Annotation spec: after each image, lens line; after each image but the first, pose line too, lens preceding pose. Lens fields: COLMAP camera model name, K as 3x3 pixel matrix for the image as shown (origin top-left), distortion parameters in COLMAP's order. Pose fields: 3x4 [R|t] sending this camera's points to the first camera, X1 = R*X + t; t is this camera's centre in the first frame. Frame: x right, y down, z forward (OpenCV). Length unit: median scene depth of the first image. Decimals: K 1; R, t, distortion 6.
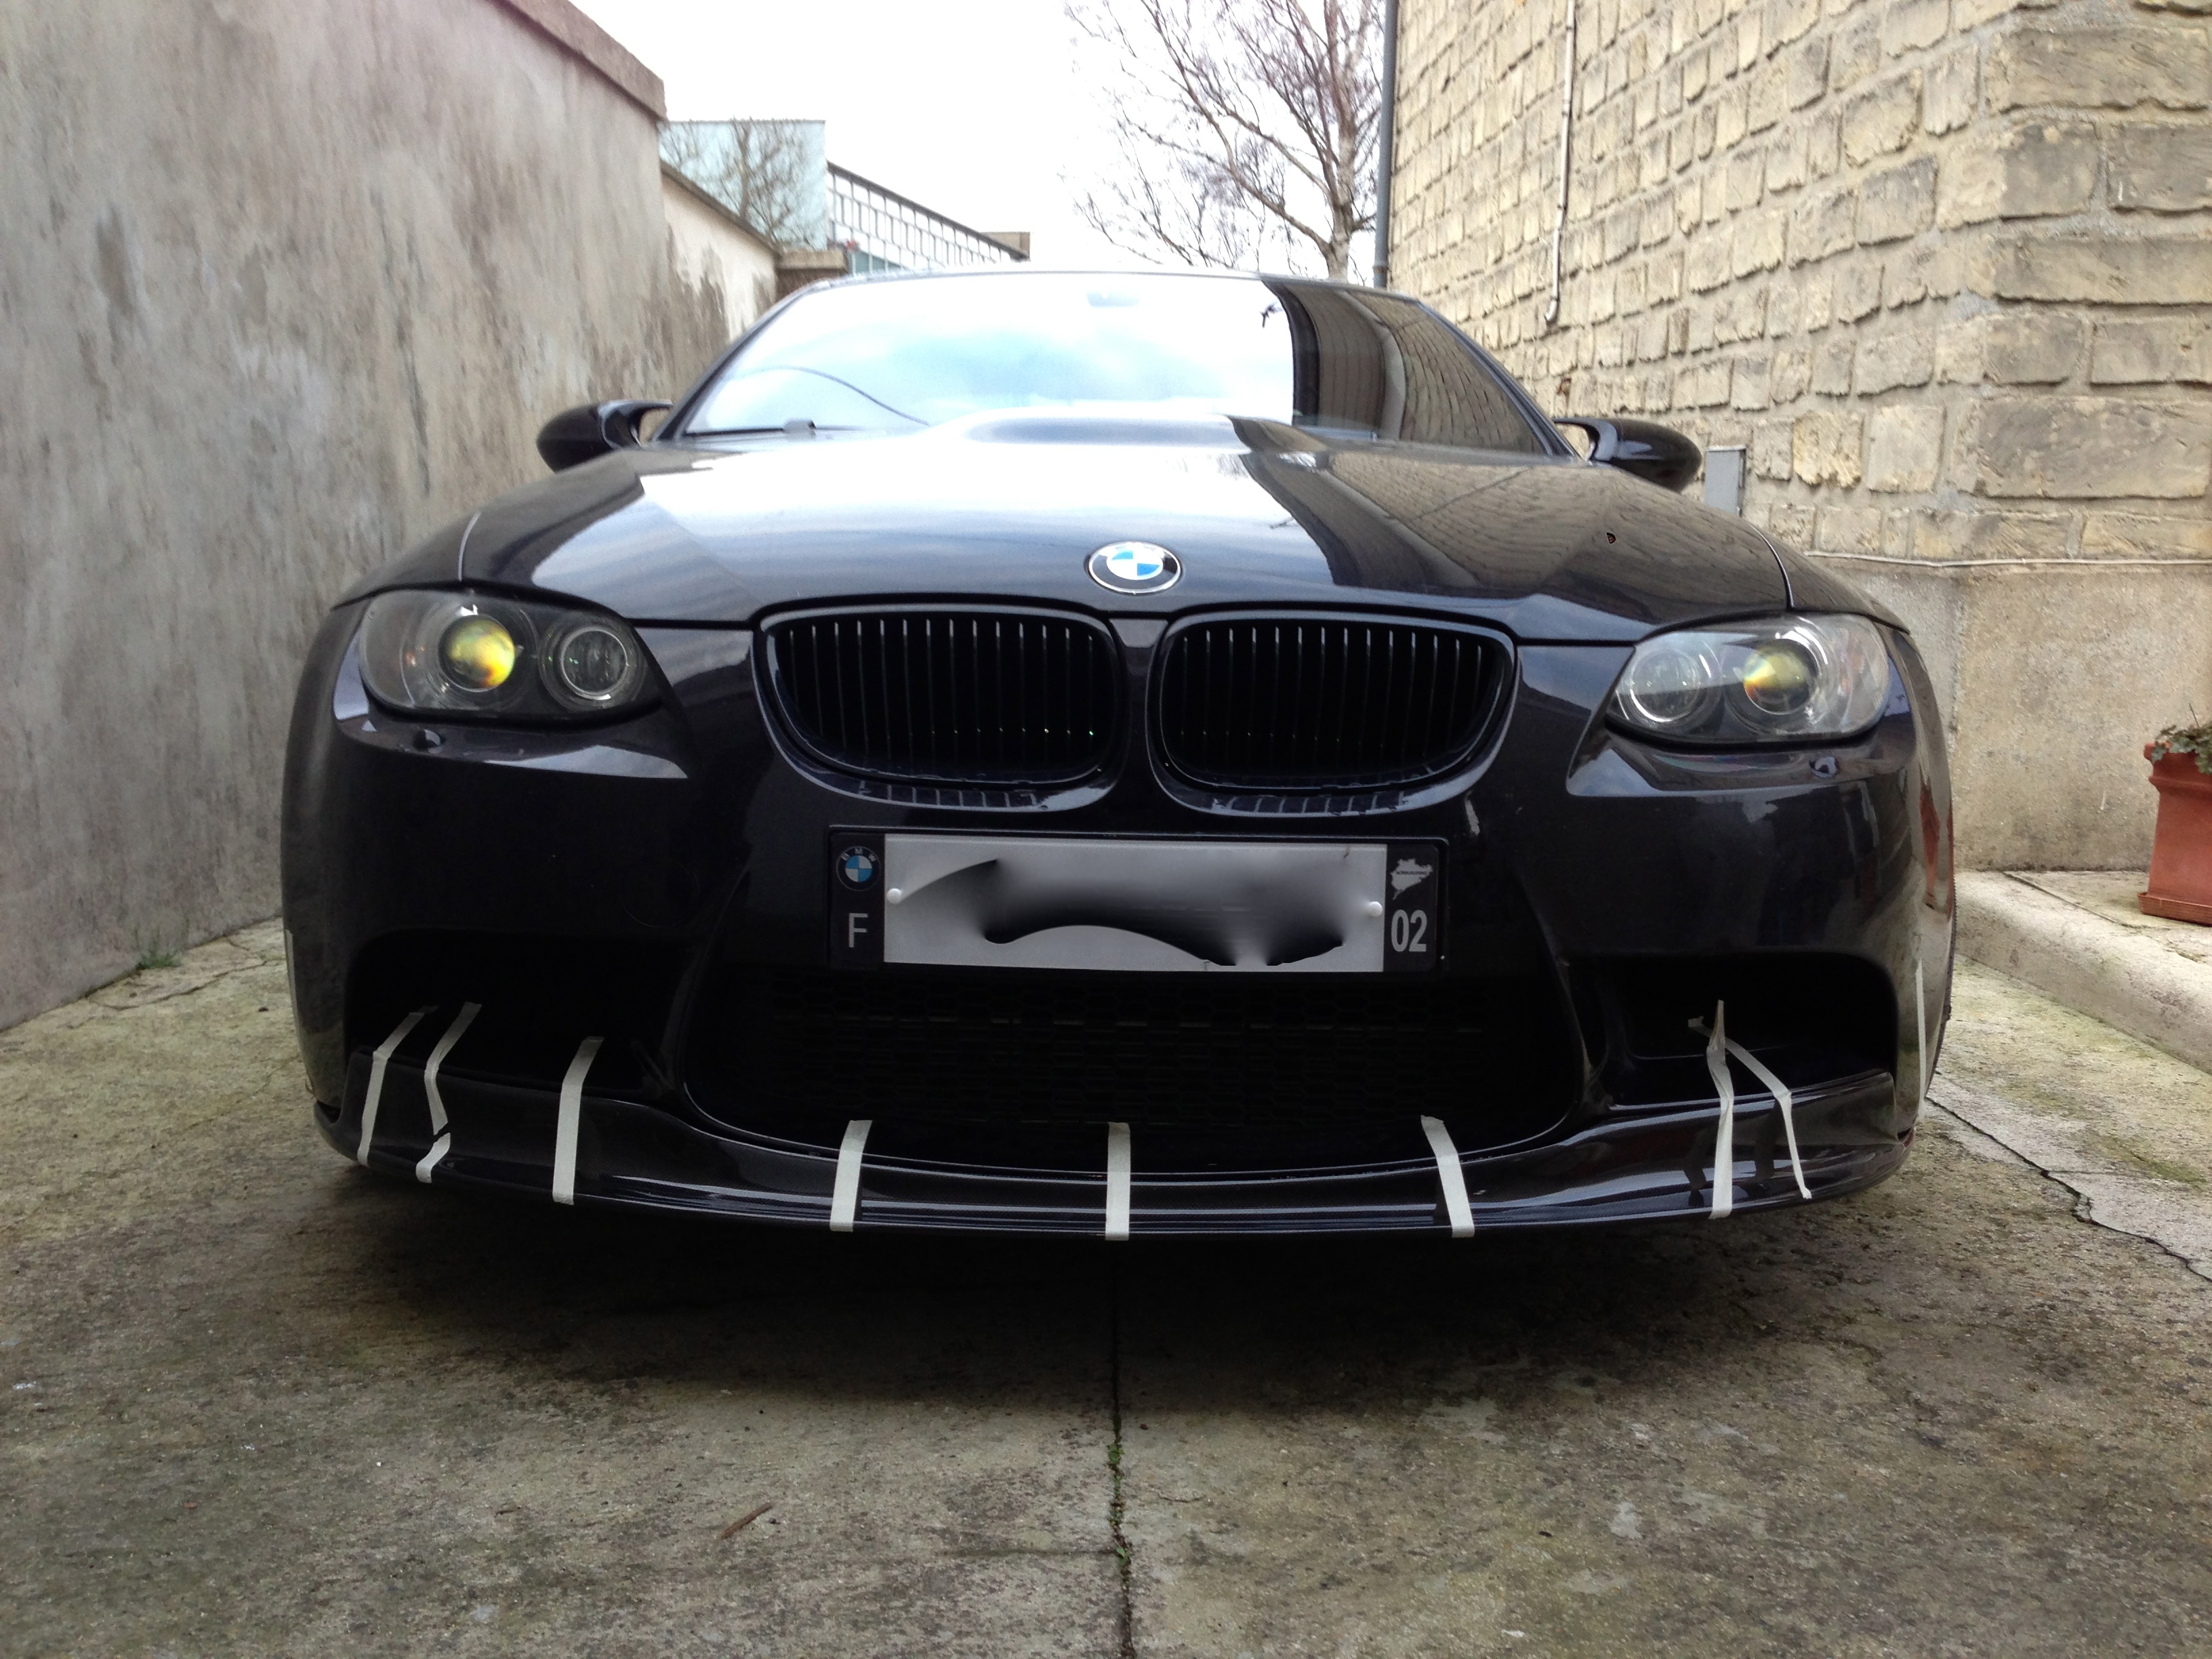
lens RADIAL K [[2073.4, 0, 1108.6], [0, 2073.4, 826.8], [0, 0, 1]] dist [0.037318, 0.000000]
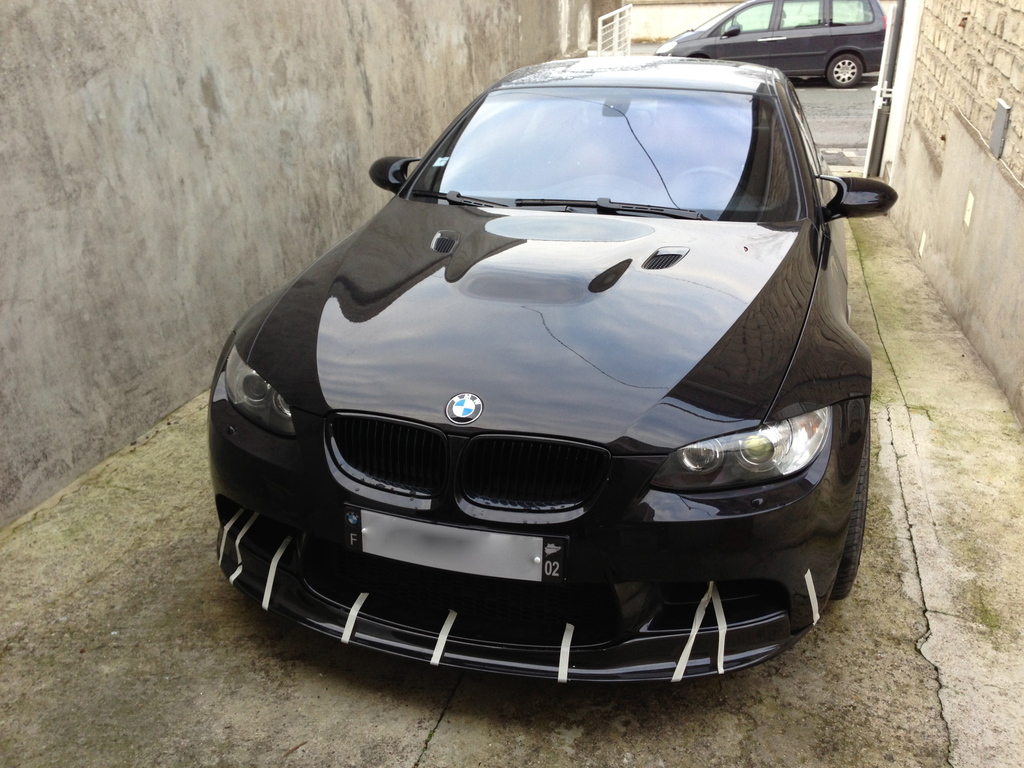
lens RADIAL K [[959.8, 0, 509.5], [0, 959.8, 382.0], [0, 0, 1]] dist [0.037318, 0.000000]
pose [[0.956792, 0.096691, -0.274227, 0.297669], [-0.021618, 0.964136, 0.264526, -0.362374], [0.289970, -0.247168, 0.924568, -0.041512]]
